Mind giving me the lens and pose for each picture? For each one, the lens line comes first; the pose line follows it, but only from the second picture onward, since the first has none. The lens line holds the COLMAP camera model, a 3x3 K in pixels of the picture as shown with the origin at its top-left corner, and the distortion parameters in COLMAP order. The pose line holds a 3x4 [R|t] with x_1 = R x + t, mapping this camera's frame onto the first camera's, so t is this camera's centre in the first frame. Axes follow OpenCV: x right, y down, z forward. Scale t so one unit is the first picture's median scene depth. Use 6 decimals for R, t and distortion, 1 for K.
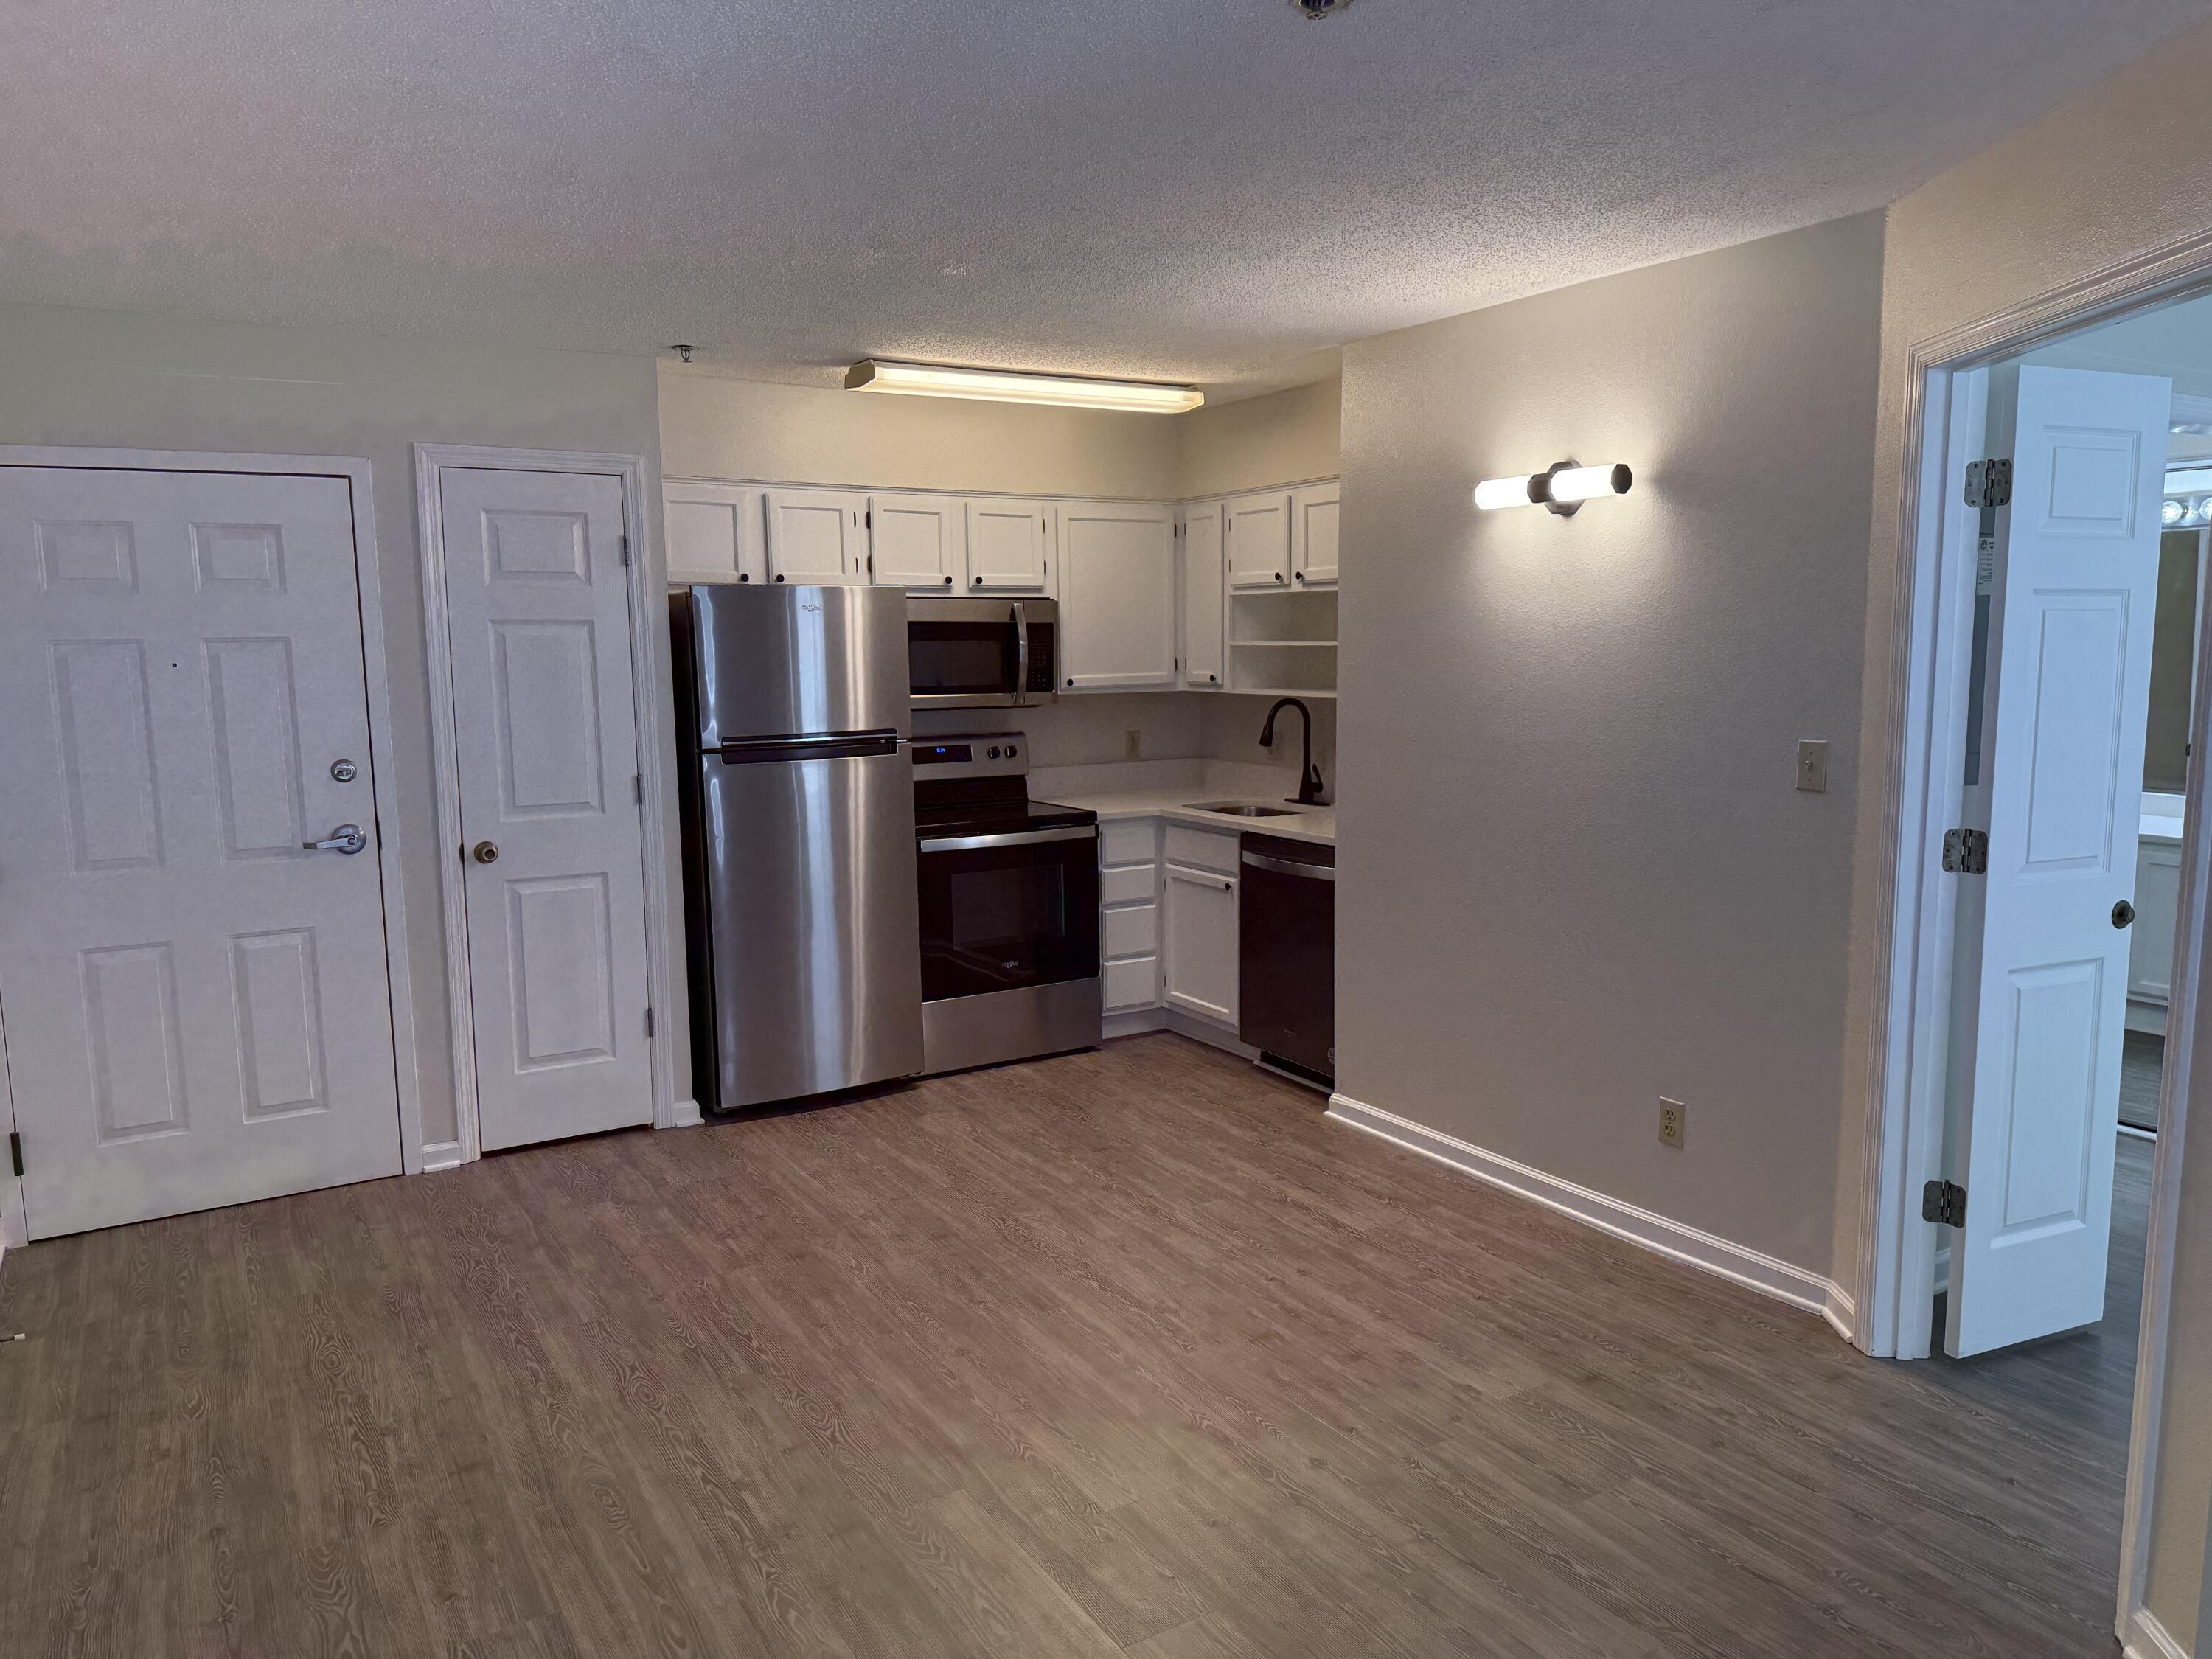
lens RADIAL K [[1545.7, 0, 1118.5], [0, 1545.7, 834.5], [0, 0, 1]] dist [0.054186, -0.064152]
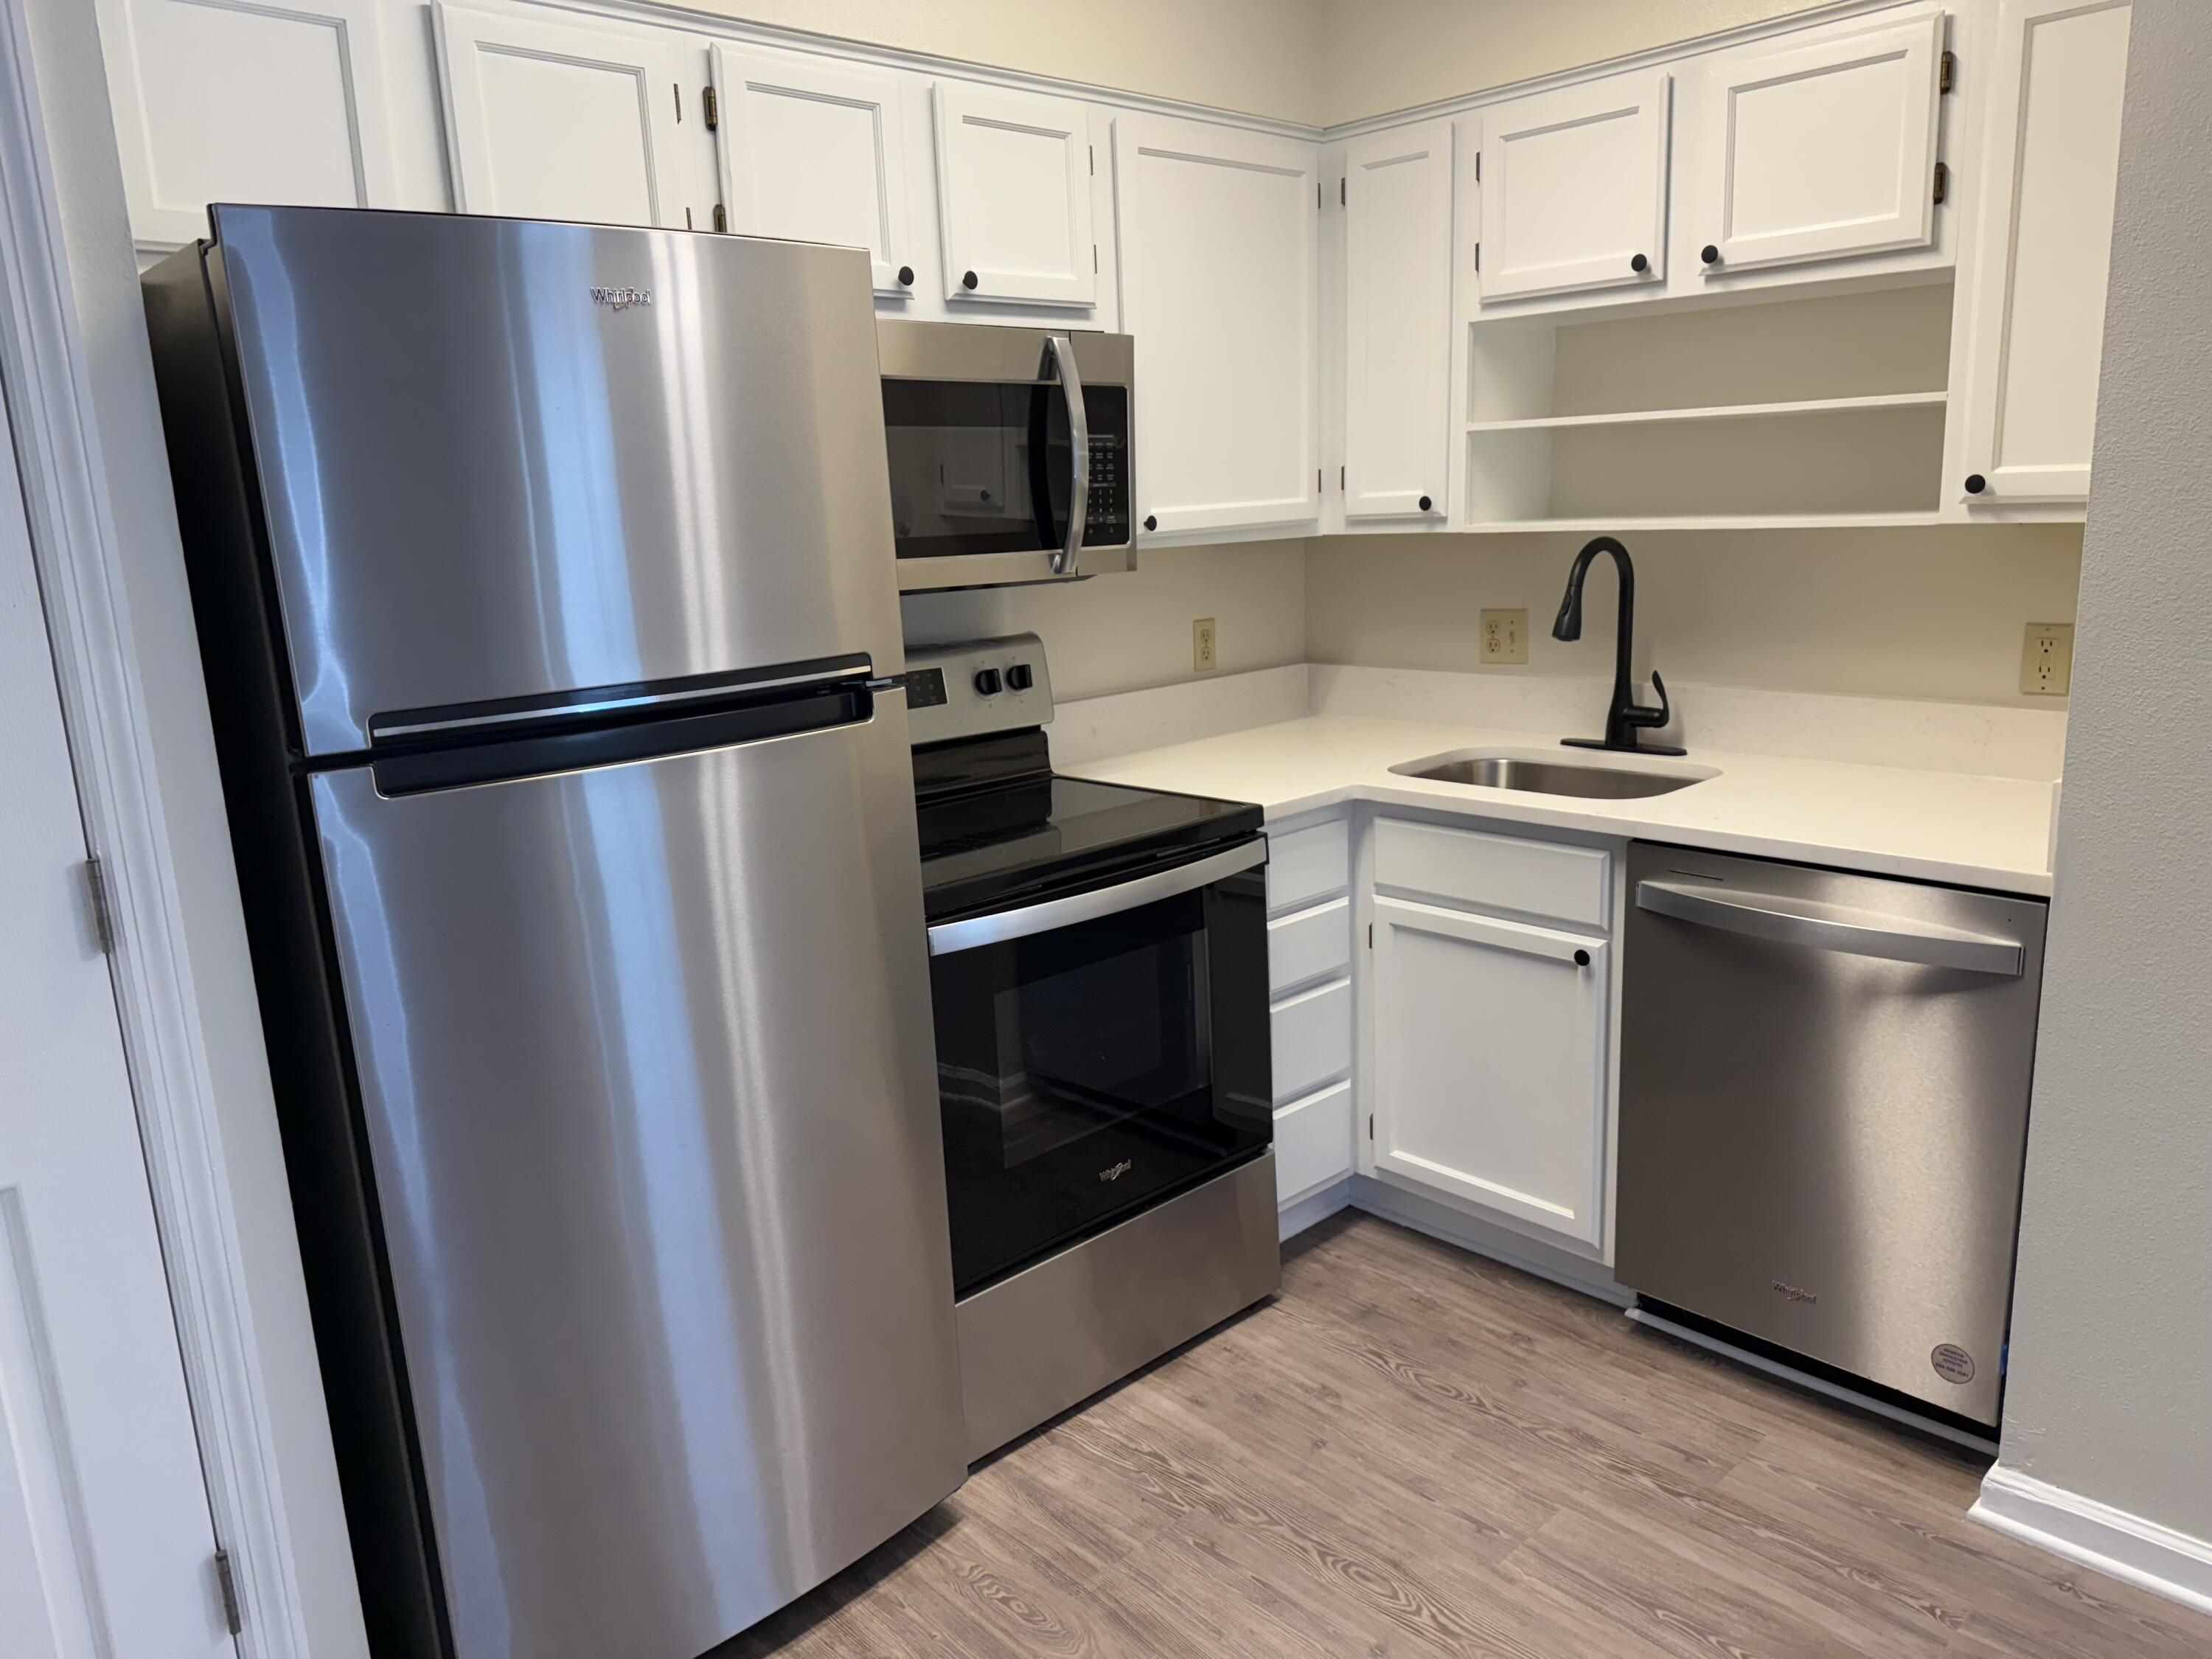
lens RADIAL K [[1545.7, 0, 1120.3], [0, 1545.7, 836.4], [0, 0, 1]] dist [0.054186, -0.064152]
pose [[0.976316, -0.075127, 0.202885, -0.174911], [0.056775, 0.993875, 0.094814, -0.060647], [-0.208765, -0.081050, 0.974601, 0.664489]]
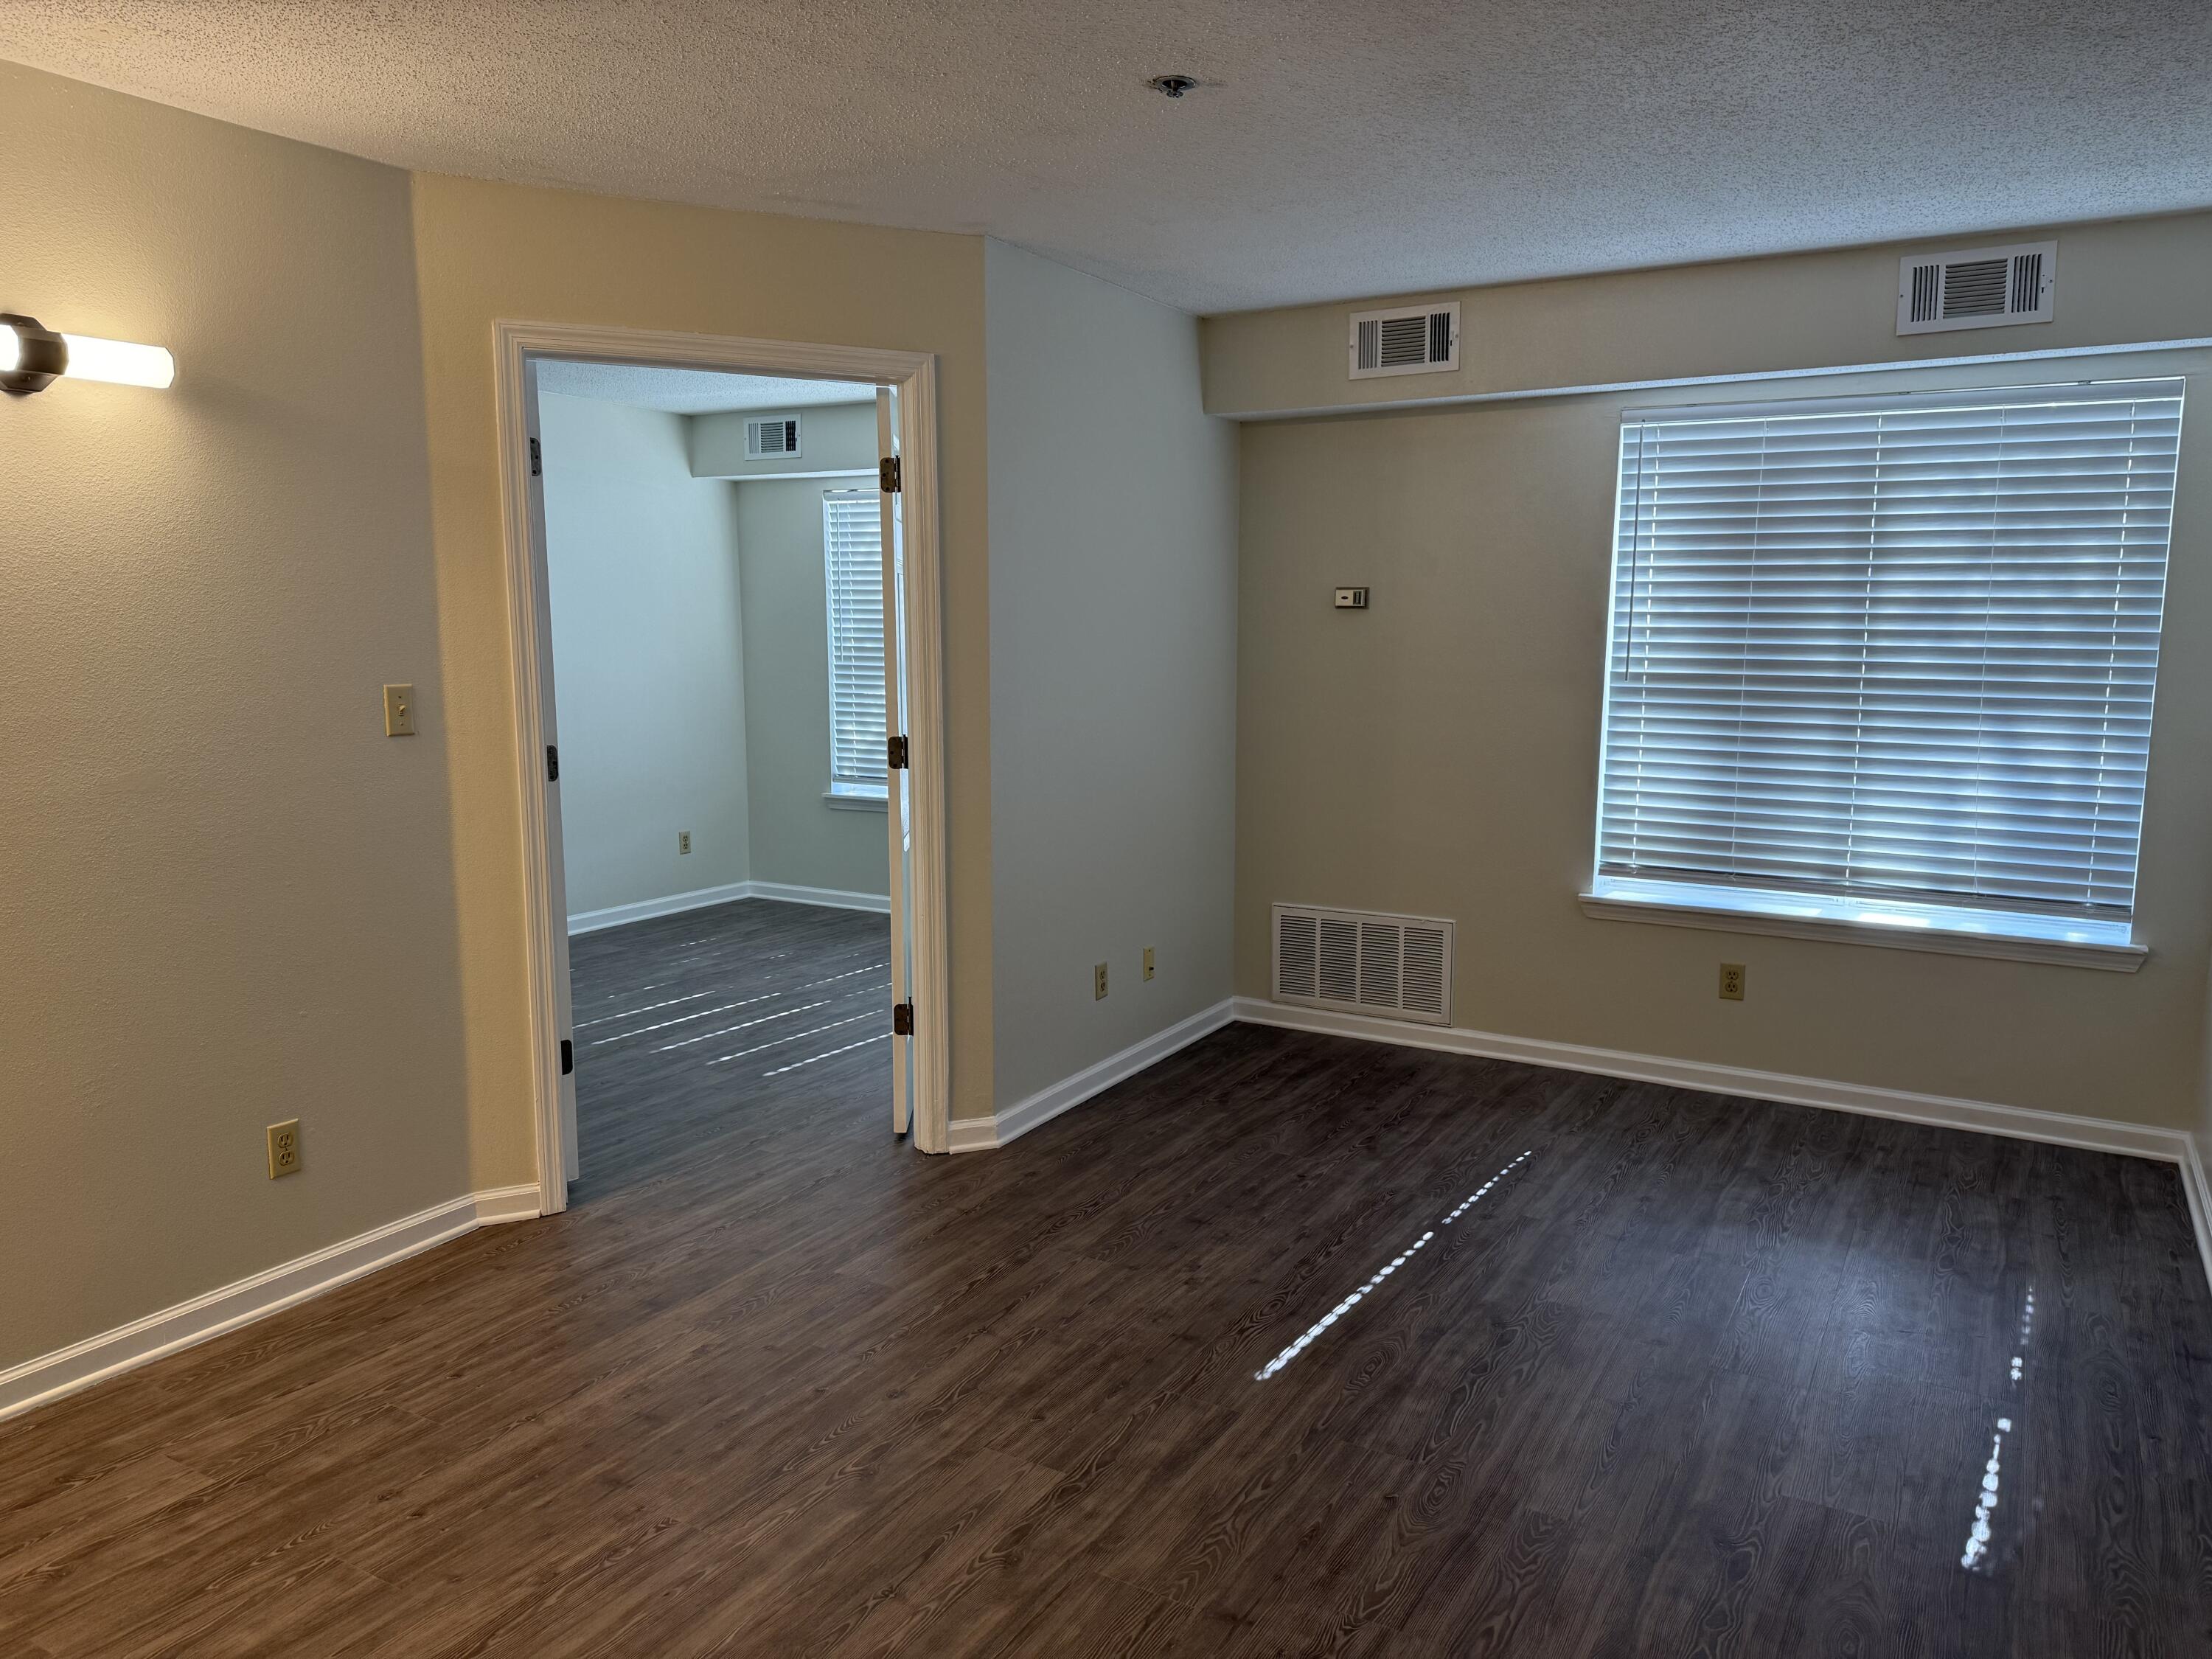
lens RADIAL K [[1545.7, 0, 1102.7], [0, 1545.7, 831.6], [0, 0, 1]] dist [0.054186, -0.064152]
pose [[-0.472232, -0.111819, 0.874353, -0.468547], [0.117001, 0.975193, 0.187907, -0.074413], [-0.873675, 0.191036, -0.447435, 0.768313]]
